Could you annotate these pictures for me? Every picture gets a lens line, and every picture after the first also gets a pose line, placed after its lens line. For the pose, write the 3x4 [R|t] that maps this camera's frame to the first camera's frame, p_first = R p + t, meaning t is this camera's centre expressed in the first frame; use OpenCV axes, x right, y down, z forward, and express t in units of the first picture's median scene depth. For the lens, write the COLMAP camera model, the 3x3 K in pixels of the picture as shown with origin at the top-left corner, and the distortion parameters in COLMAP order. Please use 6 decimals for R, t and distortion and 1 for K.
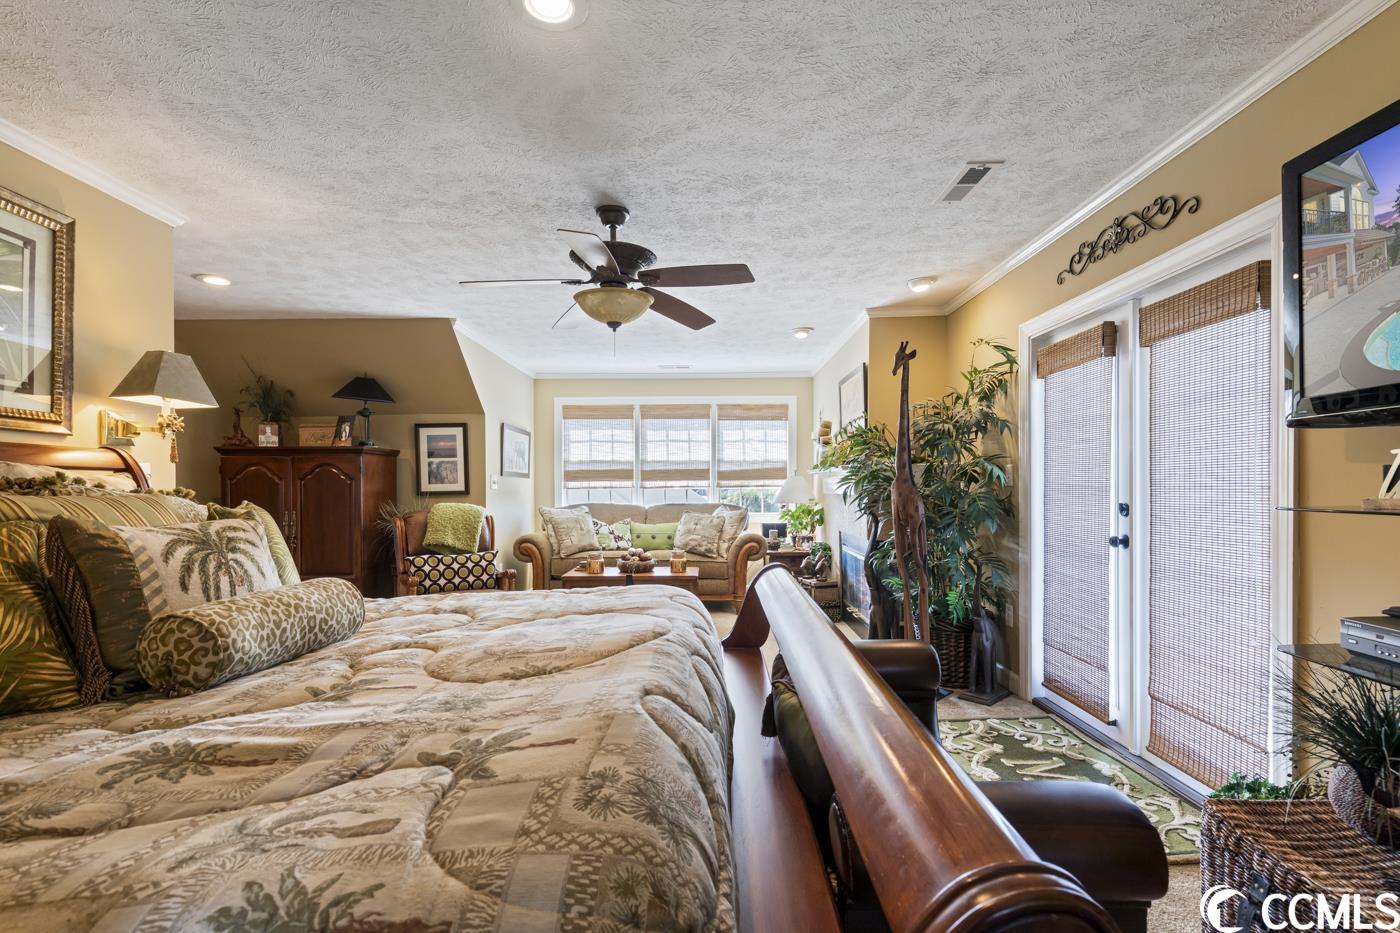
lens RADIAL K [[566.0, 0, 691.7], [0, 566.0, 483.3], [0, 0, 1]] dist [0.000689, 0.000250]
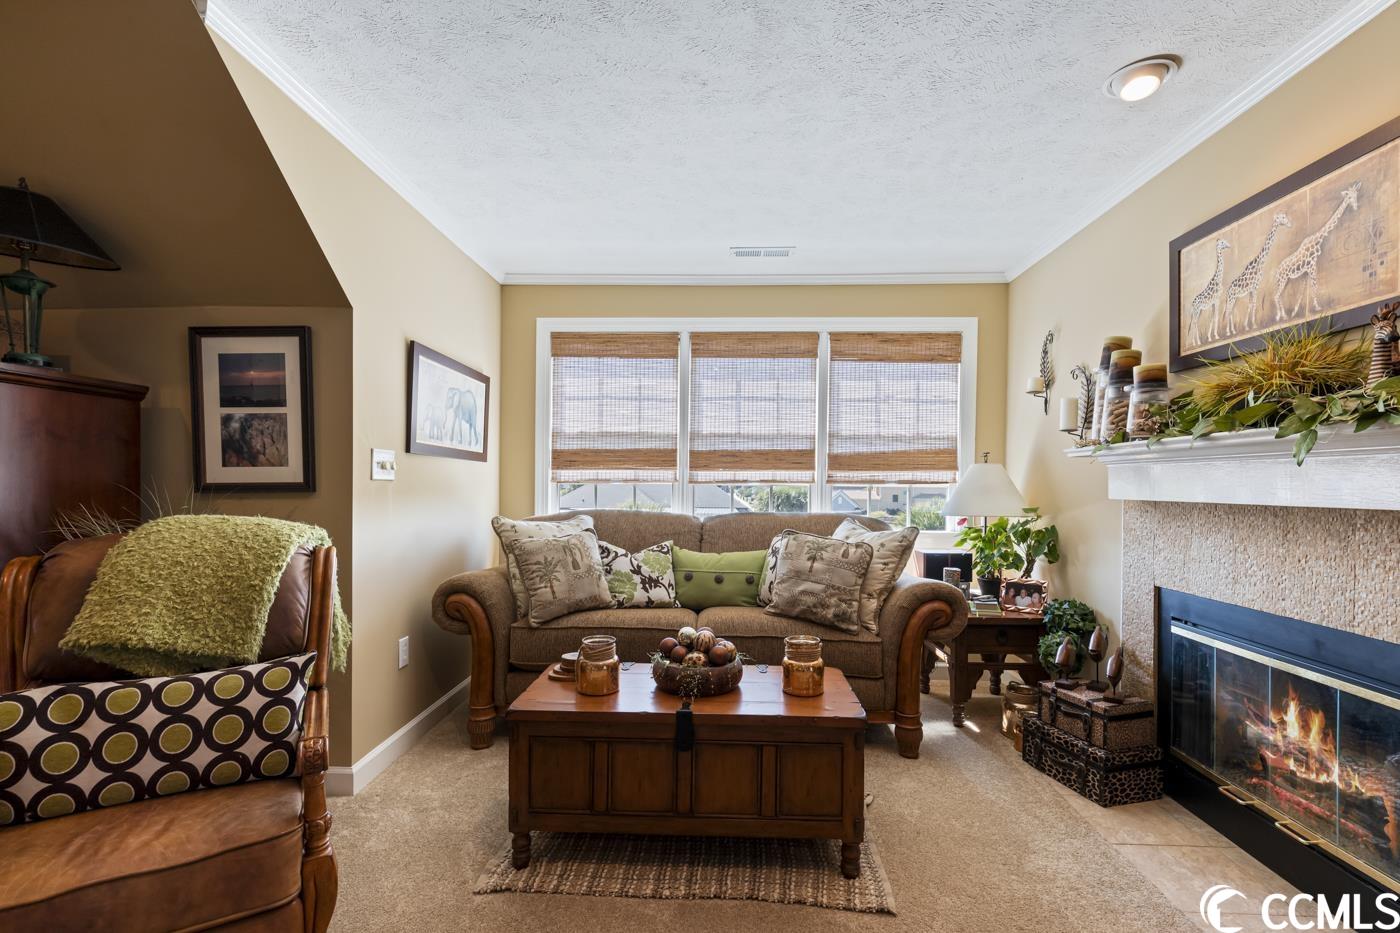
lens RADIAL K [[631.1, 0, 701.9], [0, 631.1, 483.9], [0, 0, 1]] dist [0.004177, -0.000544]
pose [[0.999314, 0.014186, -0.034221, -0.065349], [-0.013899, 0.999866, 0.008605, 0.004805], [0.034339, -0.008123, 0.999377, 0.441500]]
